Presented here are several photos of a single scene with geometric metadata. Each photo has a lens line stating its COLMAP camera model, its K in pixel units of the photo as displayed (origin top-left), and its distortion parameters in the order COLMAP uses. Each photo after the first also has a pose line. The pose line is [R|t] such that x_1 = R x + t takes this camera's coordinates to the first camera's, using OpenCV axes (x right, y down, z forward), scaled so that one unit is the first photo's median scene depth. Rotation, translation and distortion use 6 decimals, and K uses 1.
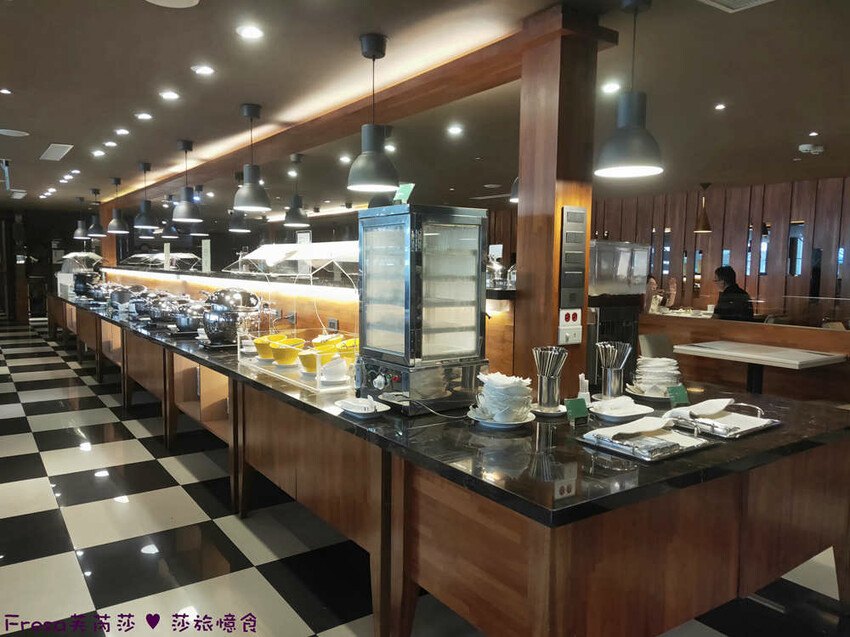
lens RADIAL K [[646.2, 0, 426.9], [0, 646.2, 318.9], [0, 0, 1]] dist [0.046188, -0.009038]
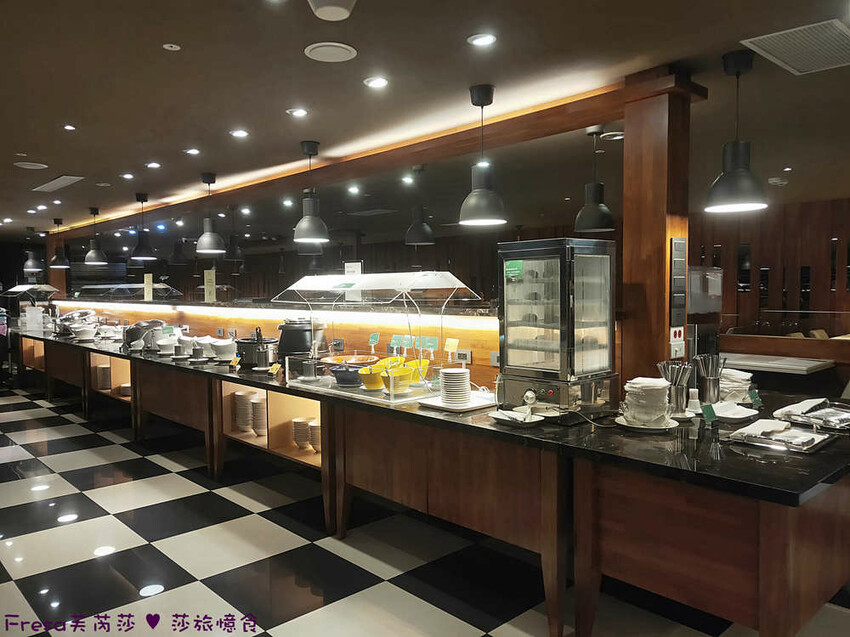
lens RADIAL K [[646.2, 0, 421.9], [0, 646.2, 319.6], [0, 0, 1]] dist [0.046188, -0.009038]
pose [[0.989643, -0.029198, 0.140550, -0.344566], [0.033980, 0.998918, -0.031743, -0.006179], [-0.139471, 0.036190, 0.989565, -0.062675]]
